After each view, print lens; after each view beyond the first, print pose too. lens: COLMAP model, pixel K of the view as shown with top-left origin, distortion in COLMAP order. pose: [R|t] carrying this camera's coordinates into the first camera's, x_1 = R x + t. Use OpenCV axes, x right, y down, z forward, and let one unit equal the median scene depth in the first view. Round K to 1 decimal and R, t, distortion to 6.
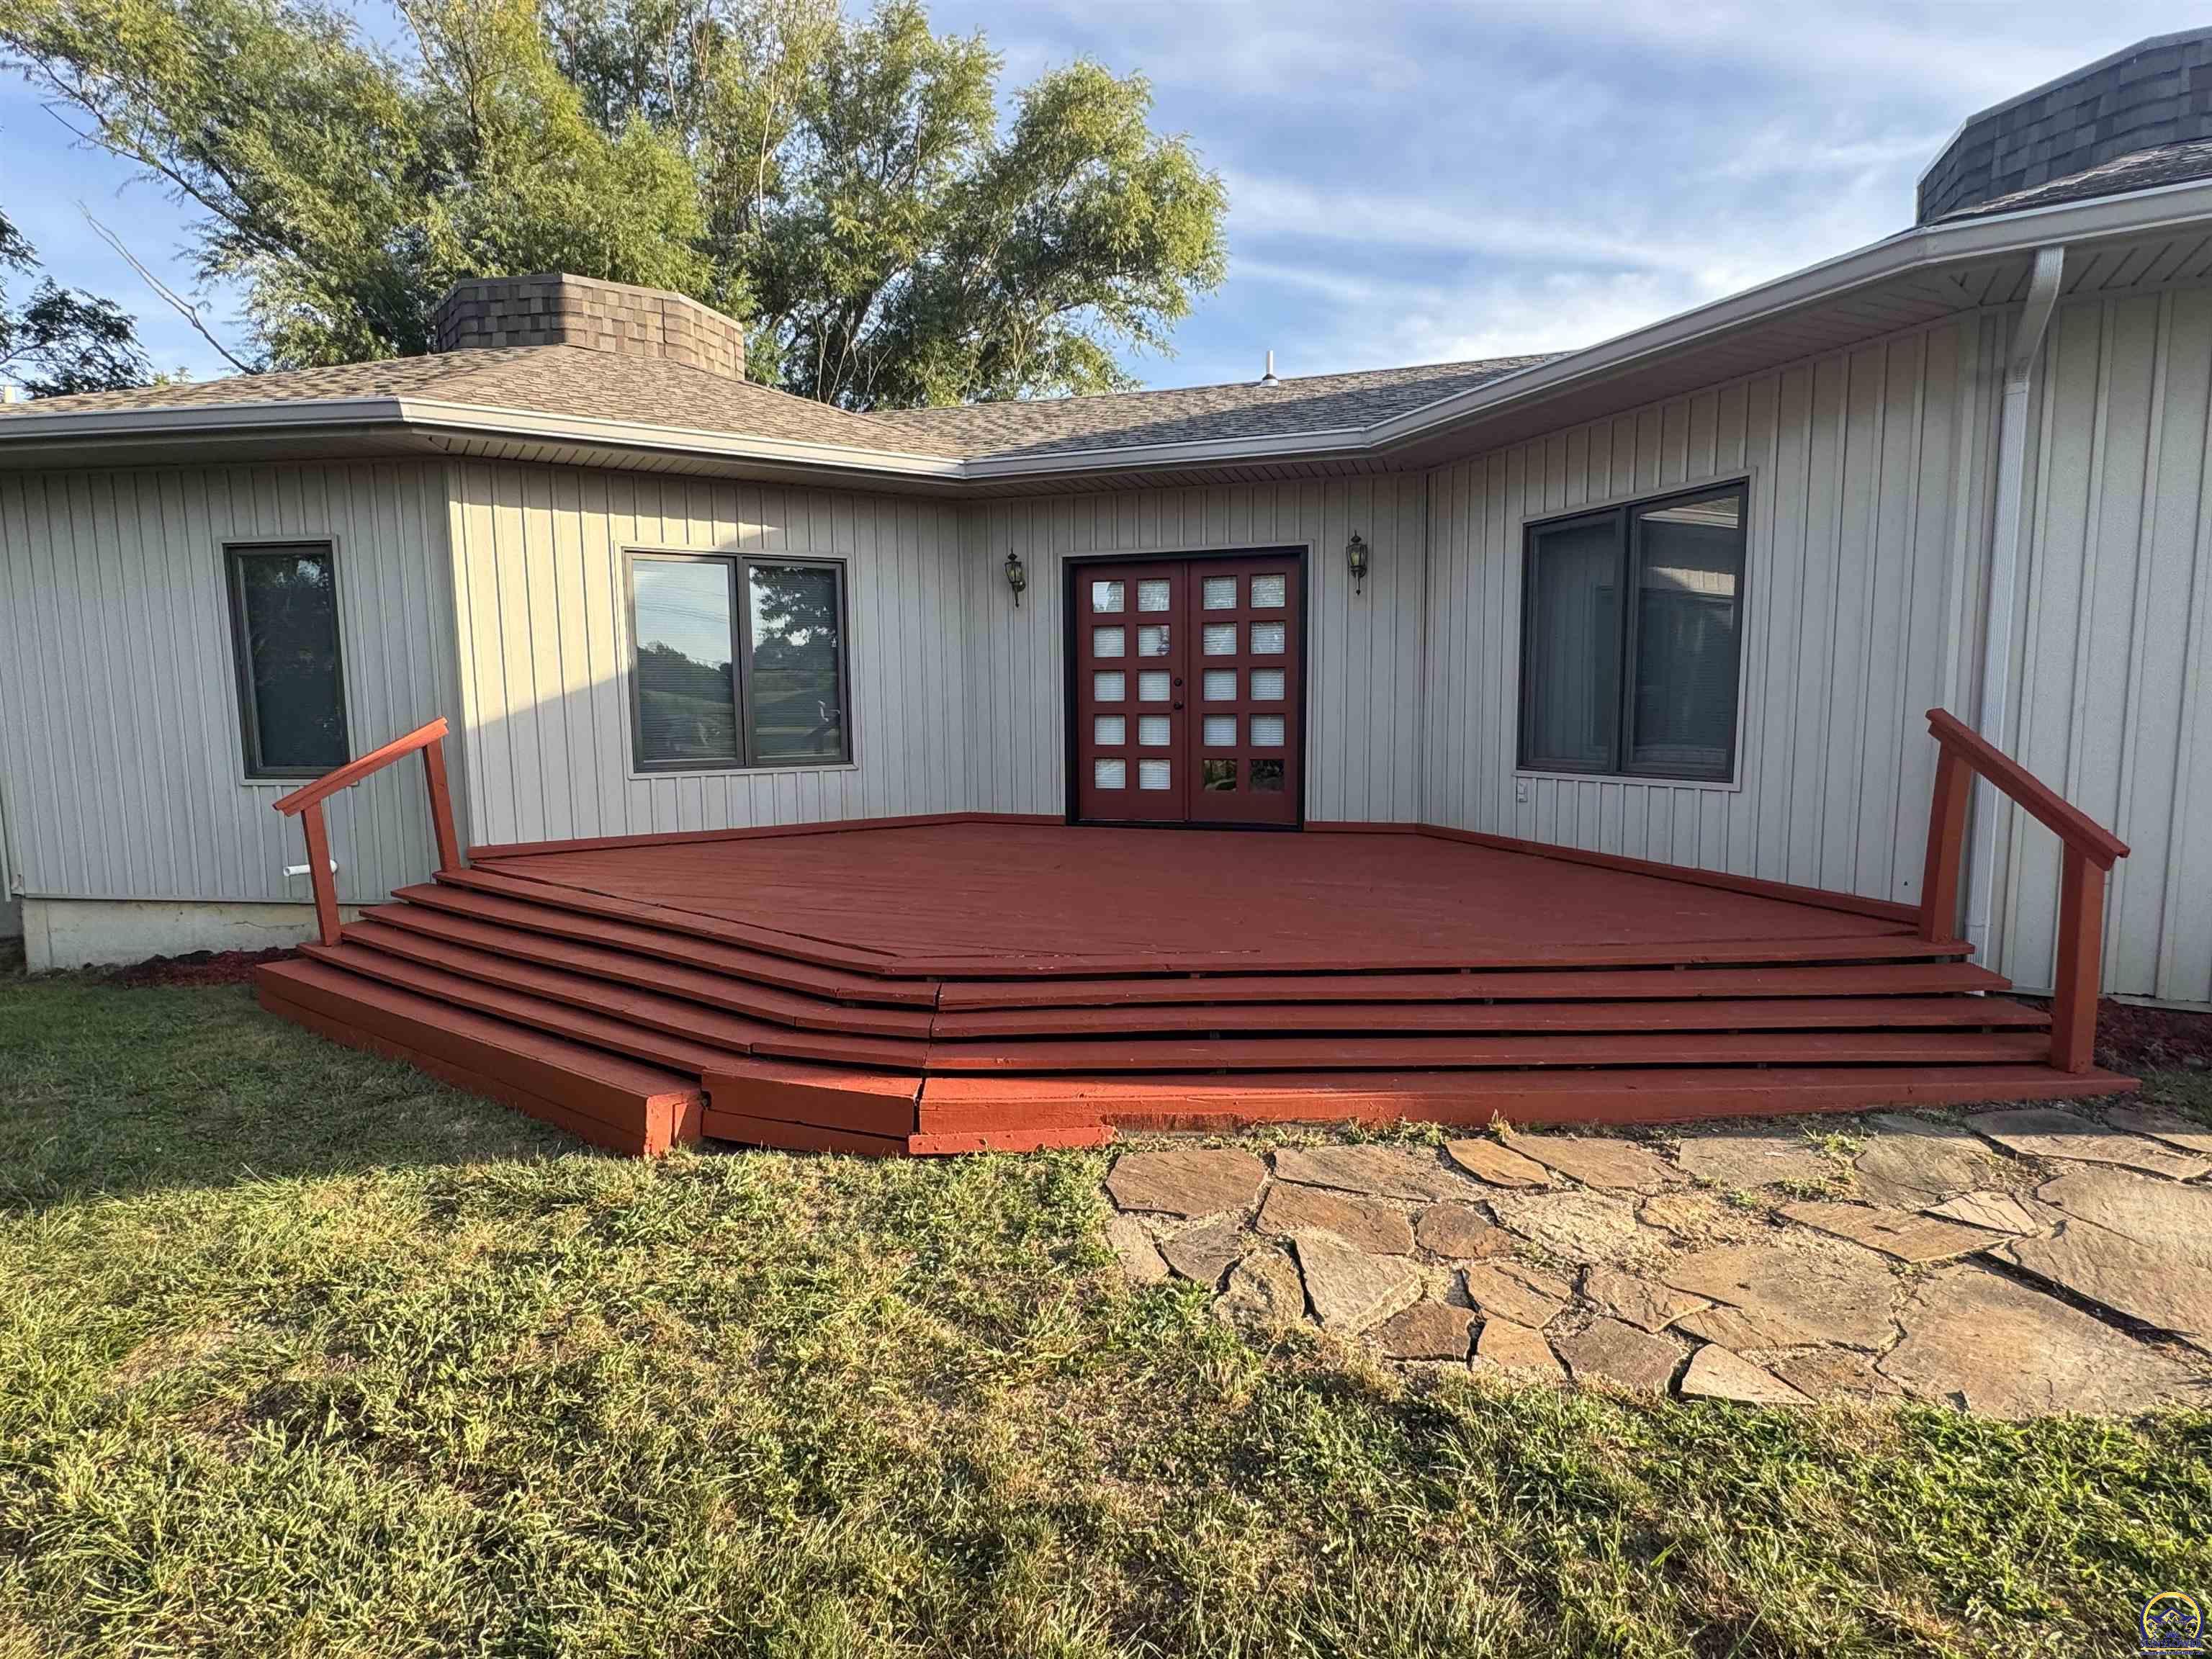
lens RADIAL K [[1156.5, 0, 1106.0], [0, 1156.5, 829.5], [0, 0, 1]] dist [0.004112, -0.010791]
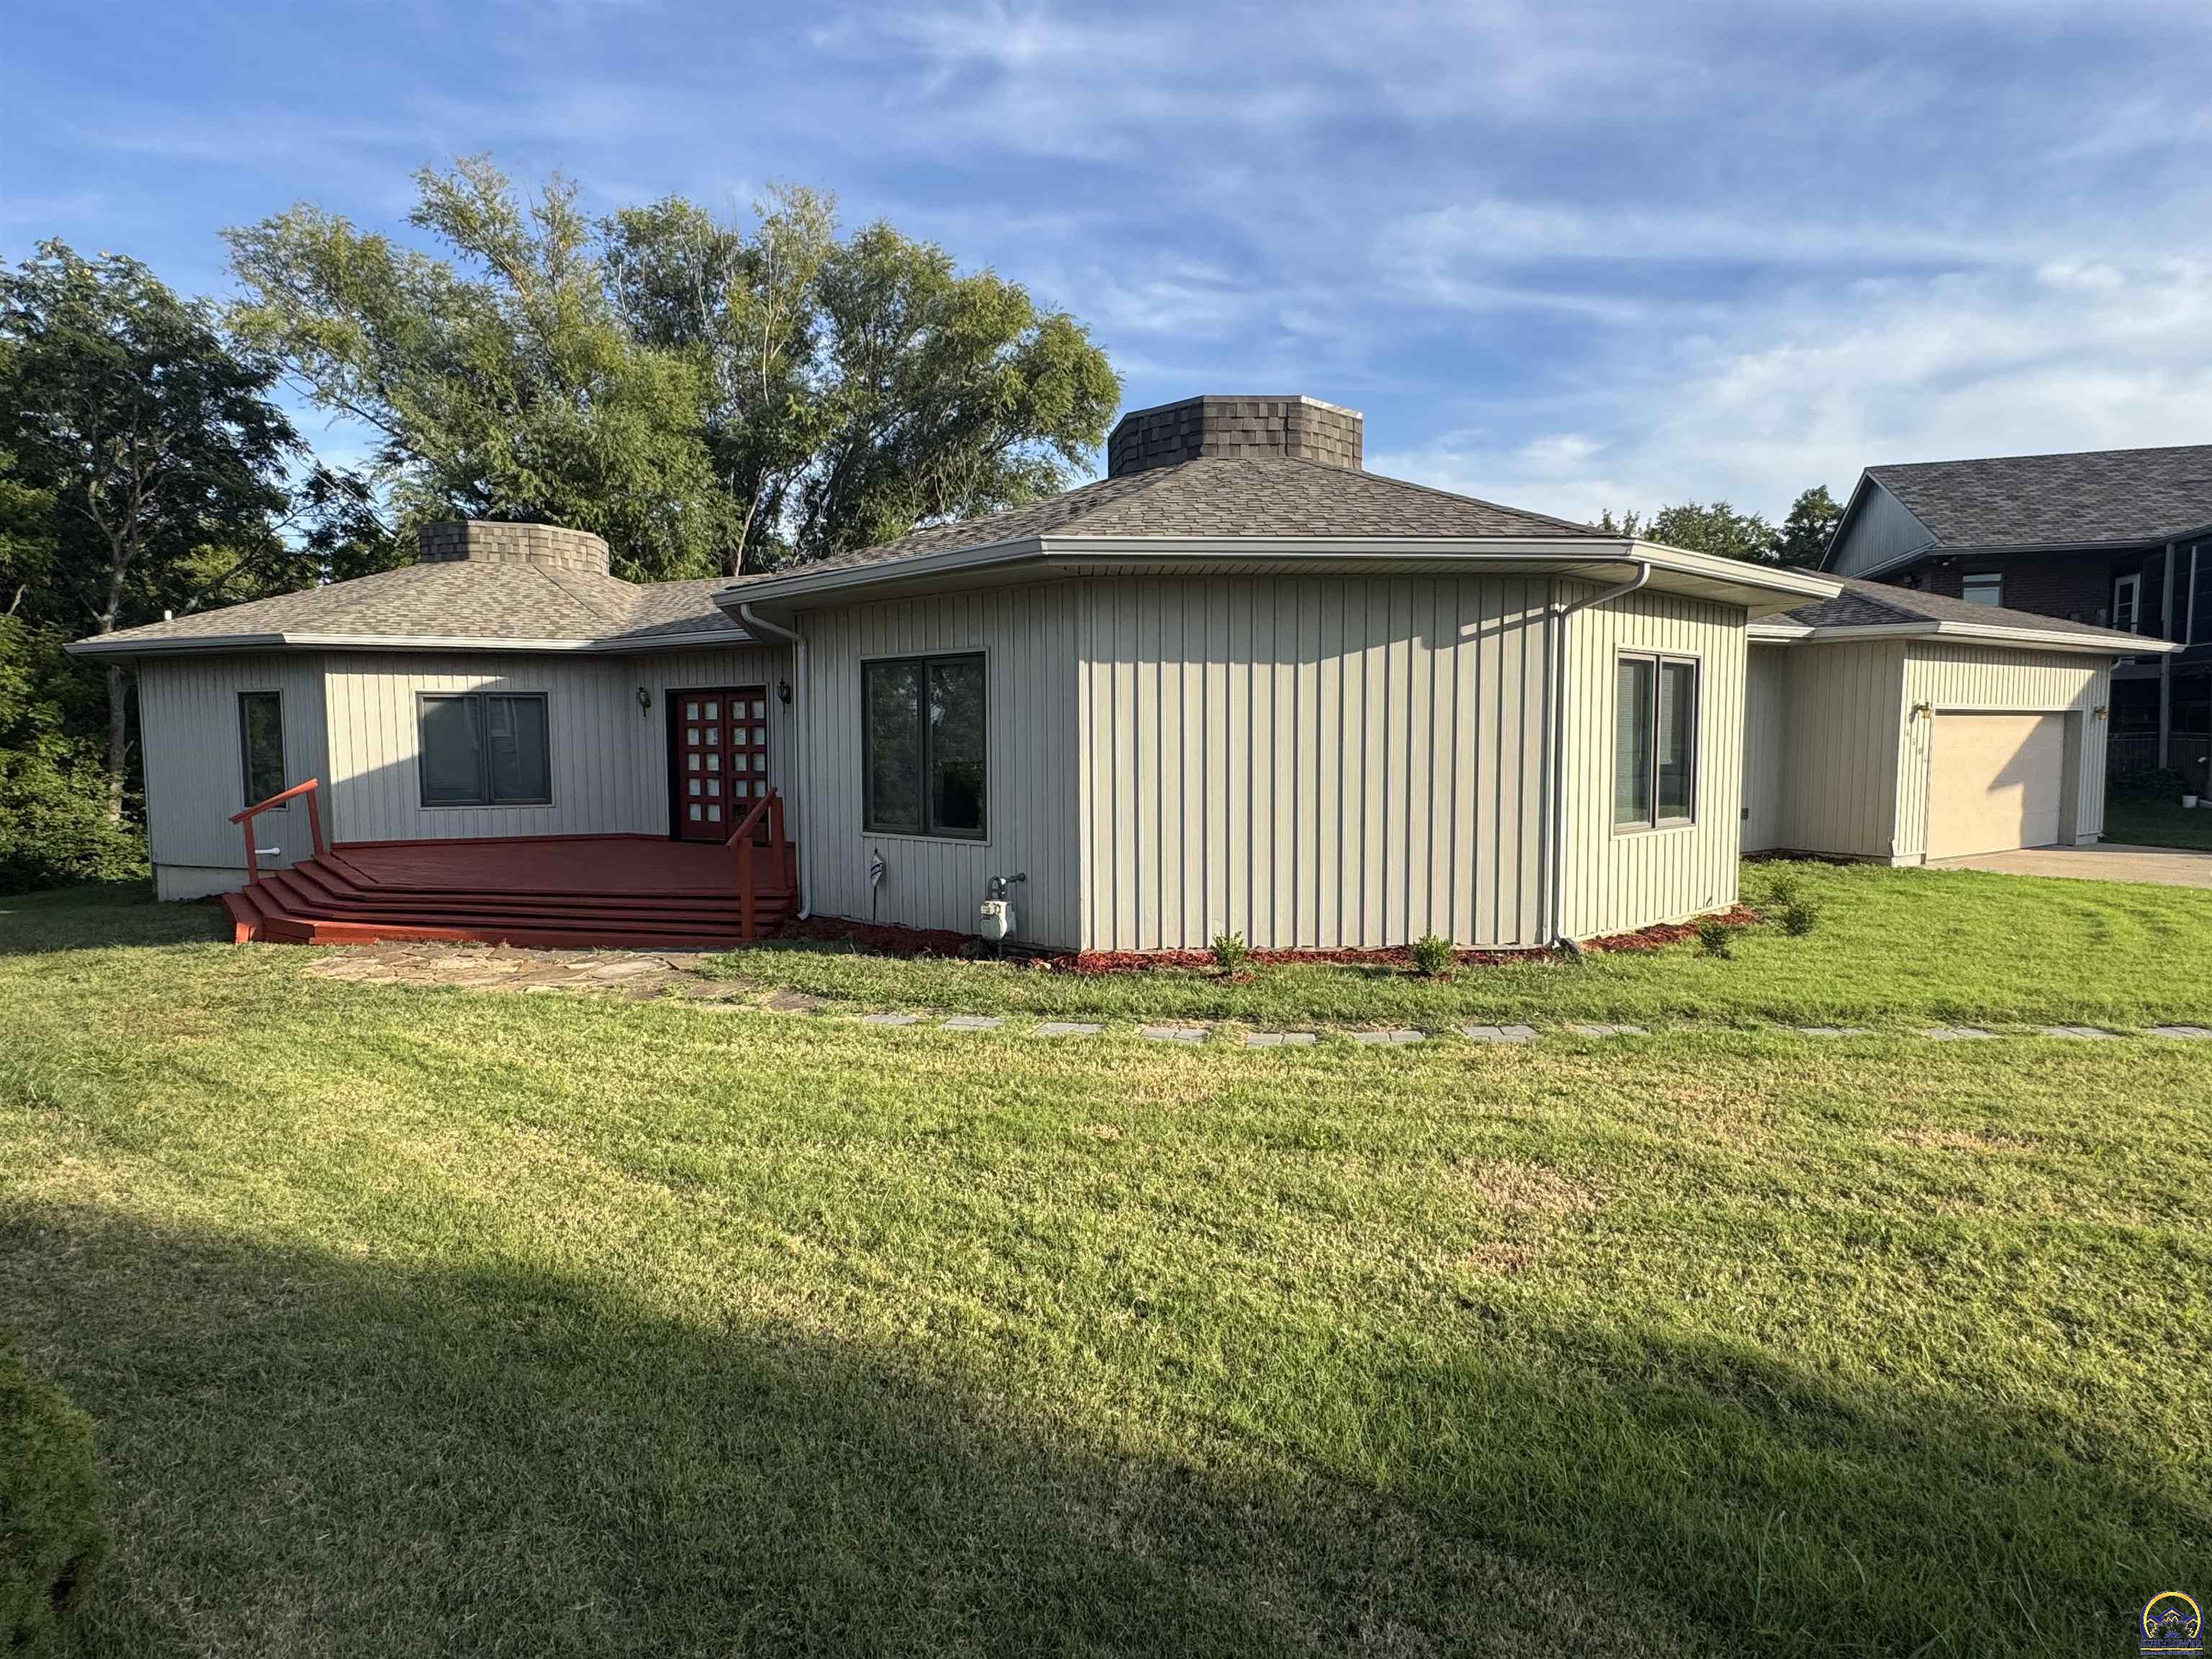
lens RADIAL K [[1156.5, 0, 1106.0], [0, 1156.5, 829.5], [0, 0, 1]] dist [0.004112, -0.010791]
pose [[0.978367, 0.022638, -0.205633, 0.981312], [-0.029509, 0.999102, -0.030409, 0.012818], [0.204760, 0.035819, 0.978157, -0.577476]]
